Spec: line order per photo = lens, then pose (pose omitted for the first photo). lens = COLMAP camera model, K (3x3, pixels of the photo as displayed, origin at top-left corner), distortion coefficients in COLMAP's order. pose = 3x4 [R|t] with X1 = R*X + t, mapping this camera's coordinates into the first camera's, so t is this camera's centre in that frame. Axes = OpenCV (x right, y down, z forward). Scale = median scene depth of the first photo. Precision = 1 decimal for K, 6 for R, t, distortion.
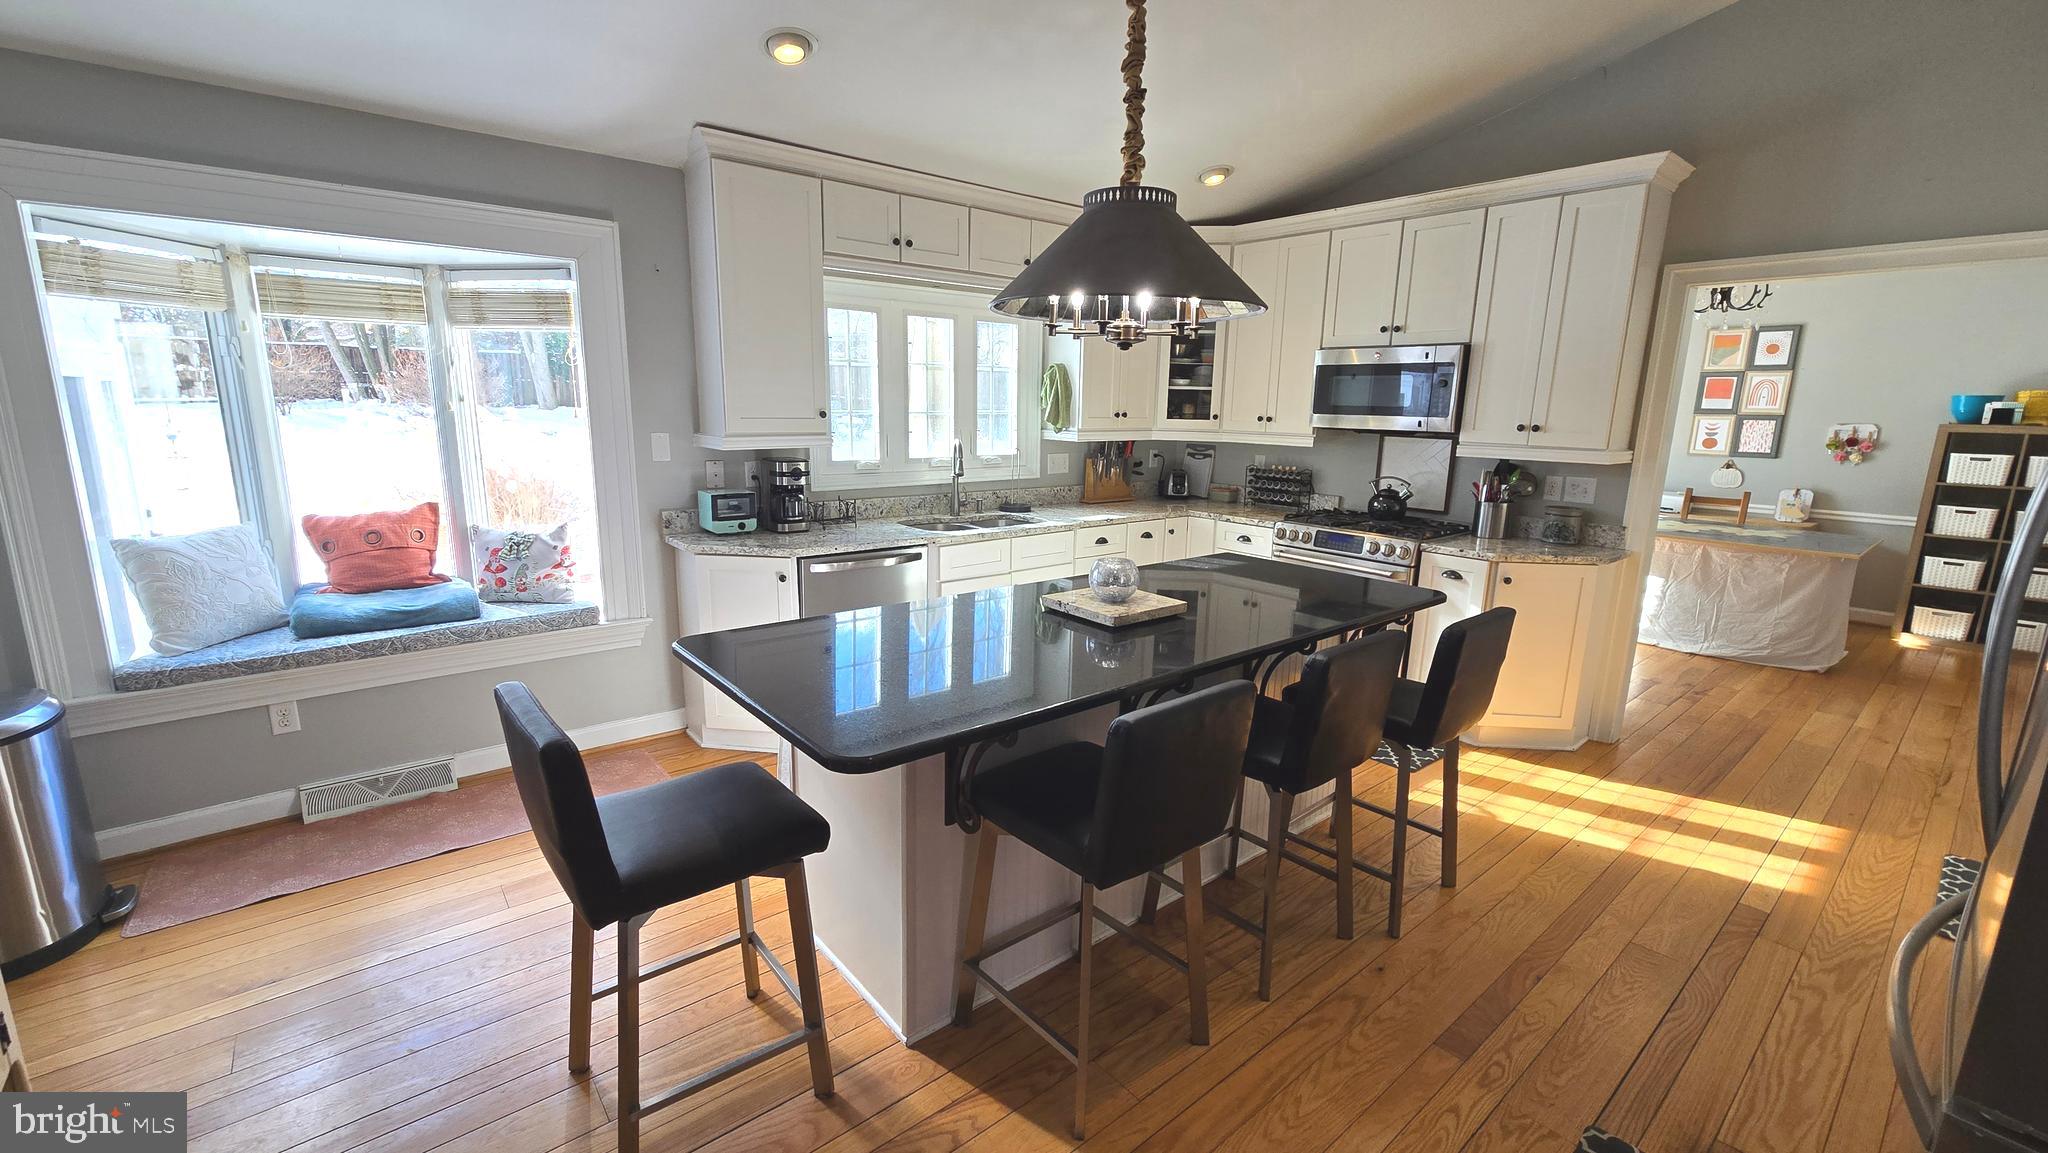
lens RADIAL K [[838.2, 0, 1020.5], [0, 838.2, 572.7], [0, 0, 1]] dist [0.002291, -0.000579]
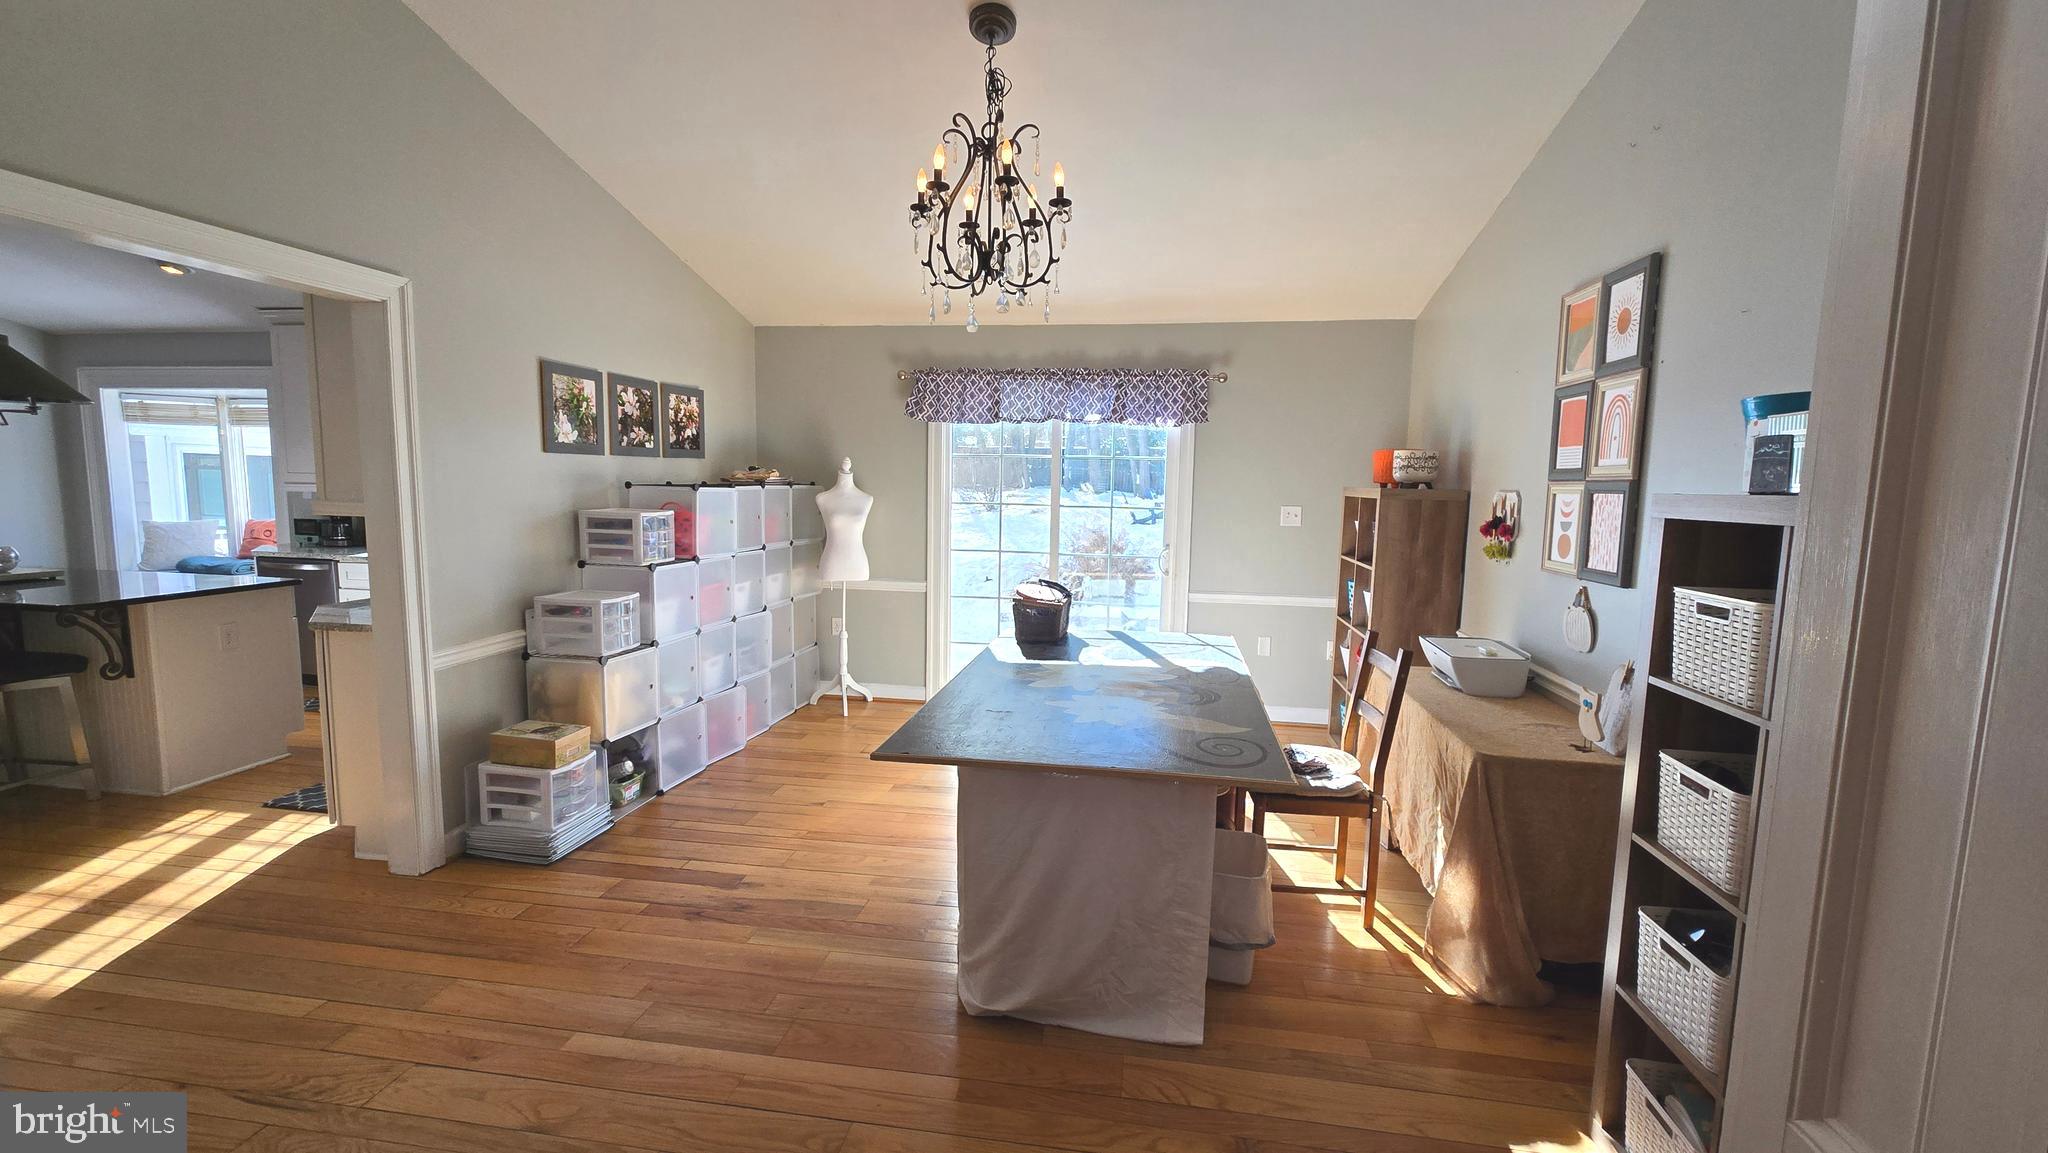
lens RADIAL K [[838.2, 0, 1020.5], [0, 838.2, 572.7], [0, 0, 1]] dist [0.002291, -0.000579]
pose [[0.661432, 0.076764, -0.746066, 1.745933], [-0.158939, 0.986502, -0.039406, -0.143016], [0.732970, 0.144643, 0.664705, 0.915065]]
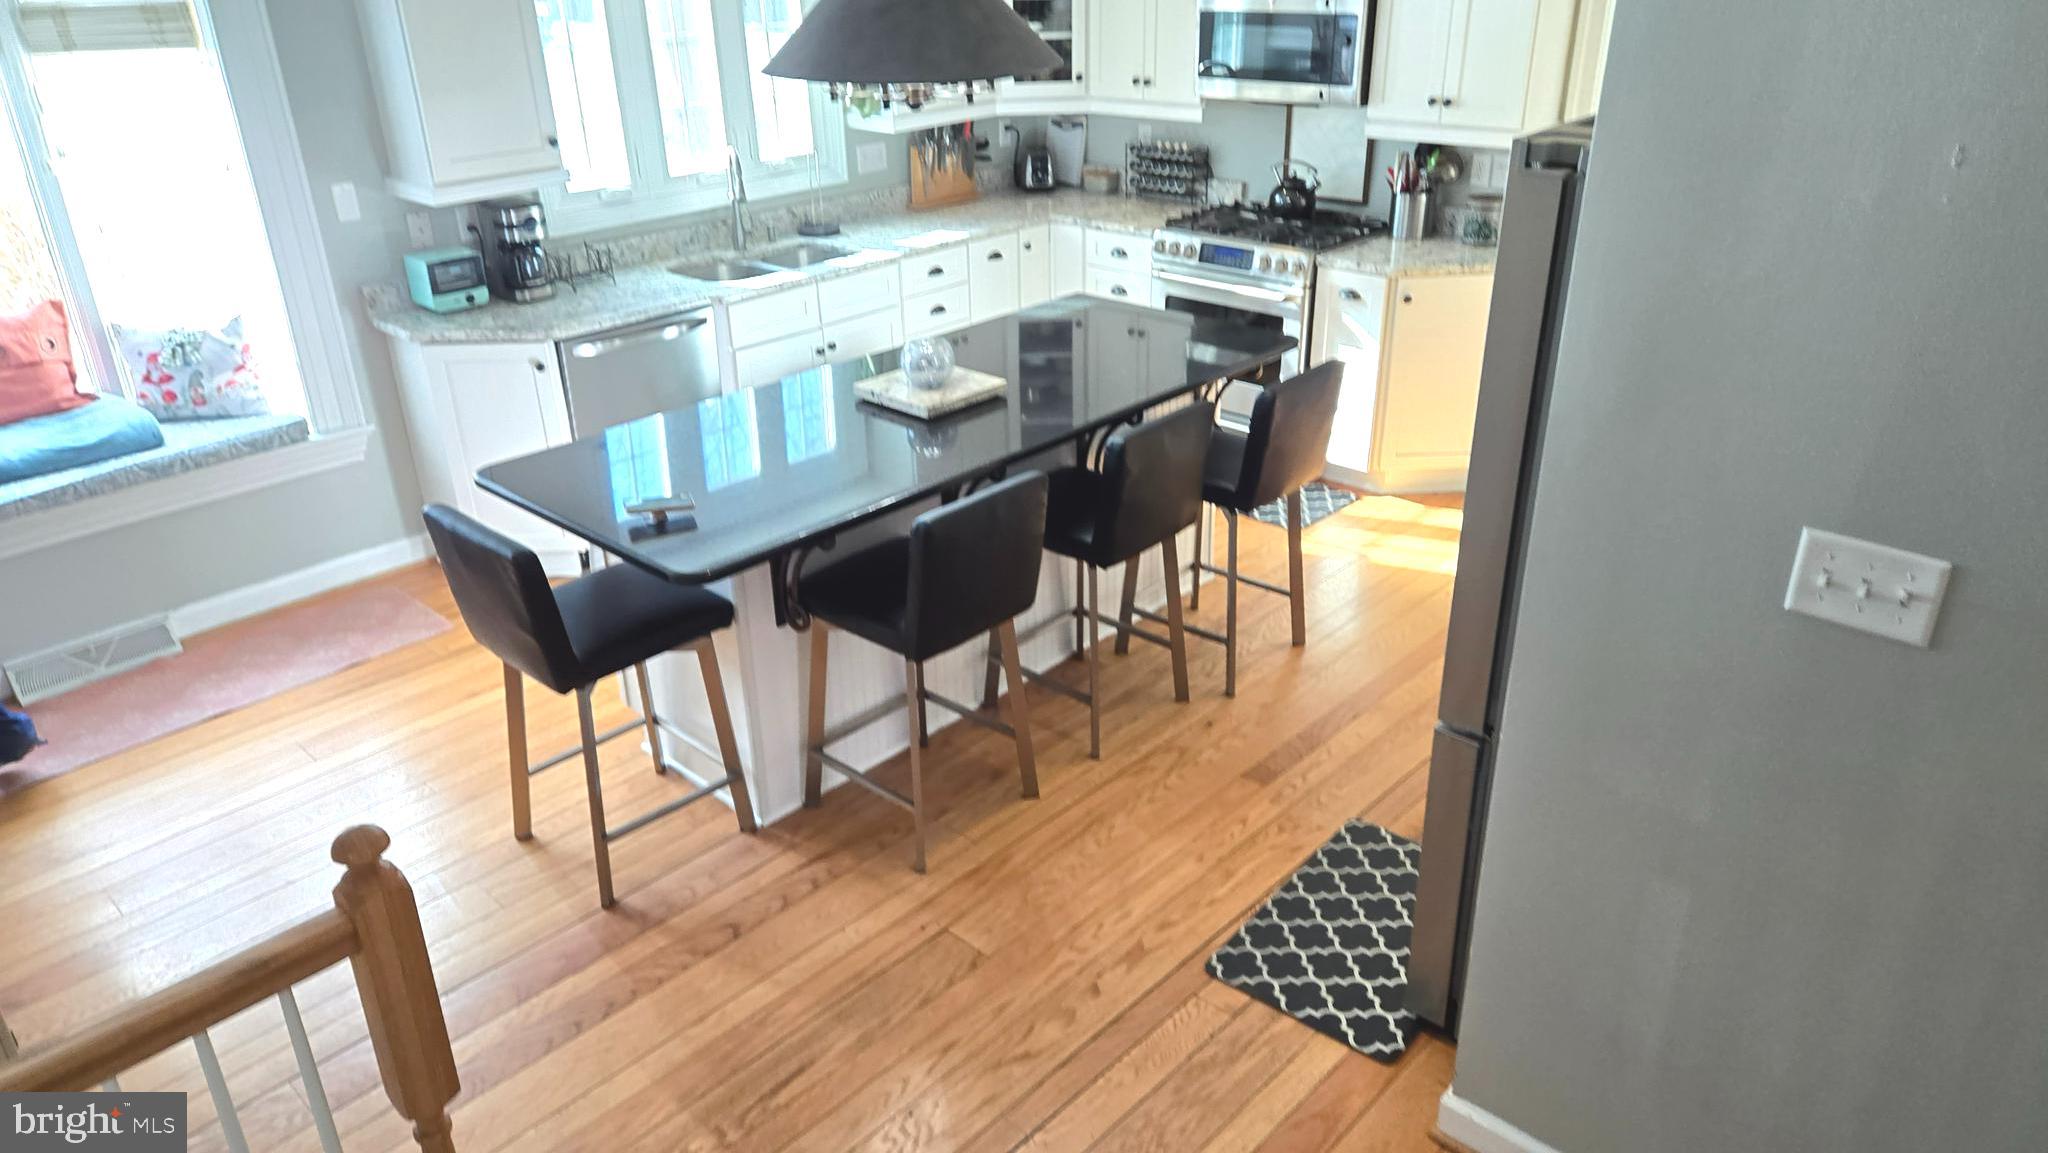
lens RADIAL K [[1379.2, 0, 987.9], [0, 1379.2, 568.5], [0, 0, 1]] dist [0.079474, -0.078157]
pose [[0.992737, -0.089443, 0.080461, 0.021333], [0.067950, 0.968756, 0.238527, -0.087904], [-0.099282, -0.231327, 0.967797, -0.364496]]
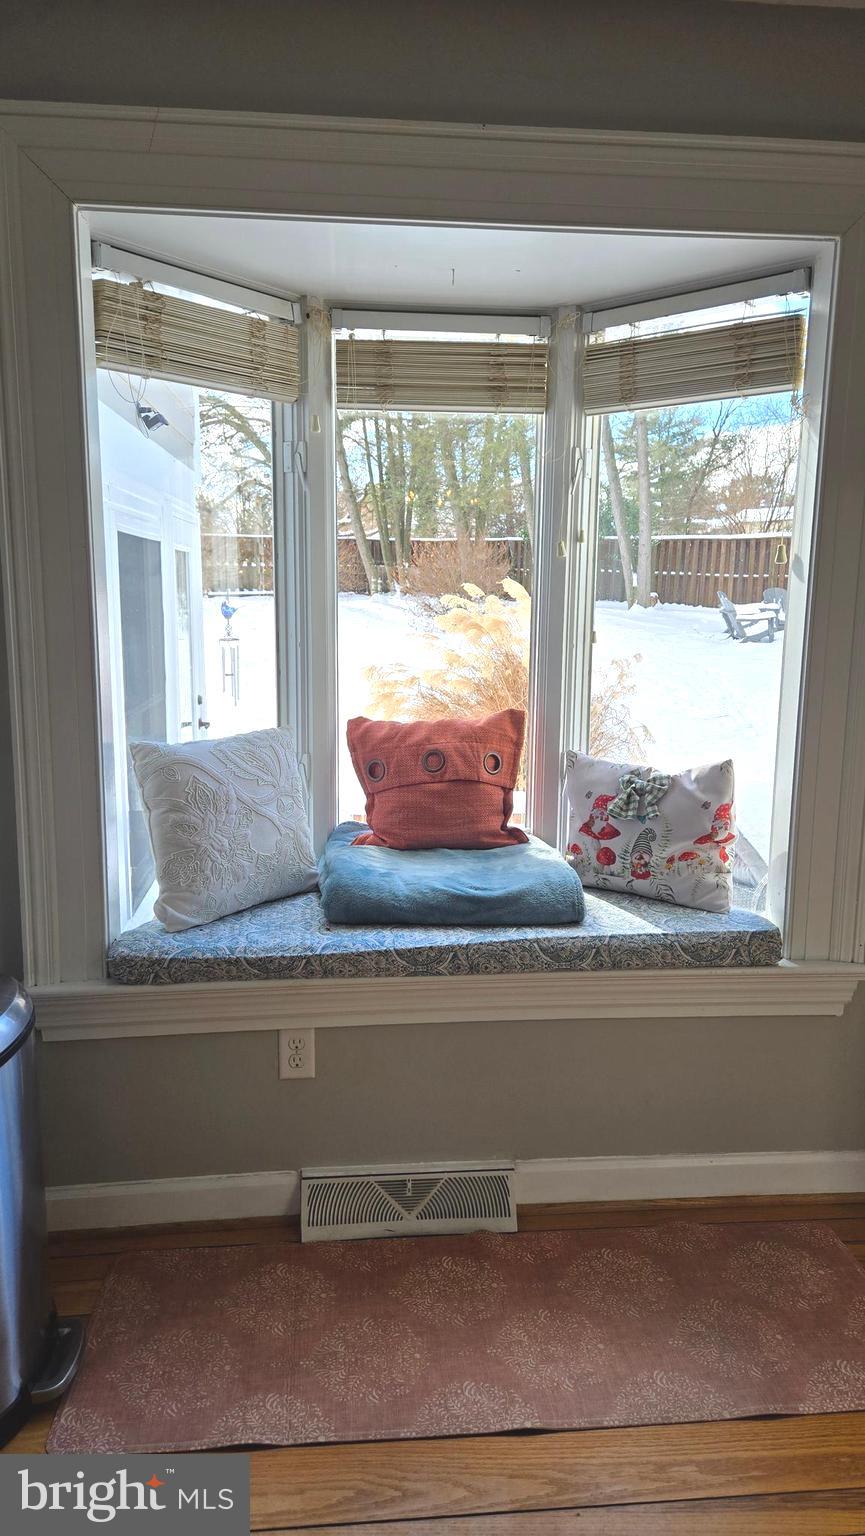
lens RADIAL K [[1019.2, 0, 432.5], [0, 1019.2, 768.0], [0, 0, 1]] dist [0.057684, -0.076894]
pose [[0.828397, 0.087838, -0.553211, -0.317913], [-0.108375, 0.994100, -0.004442, -0.030082], [0.549557, 0.063634, 0.833029, 0.333371]]
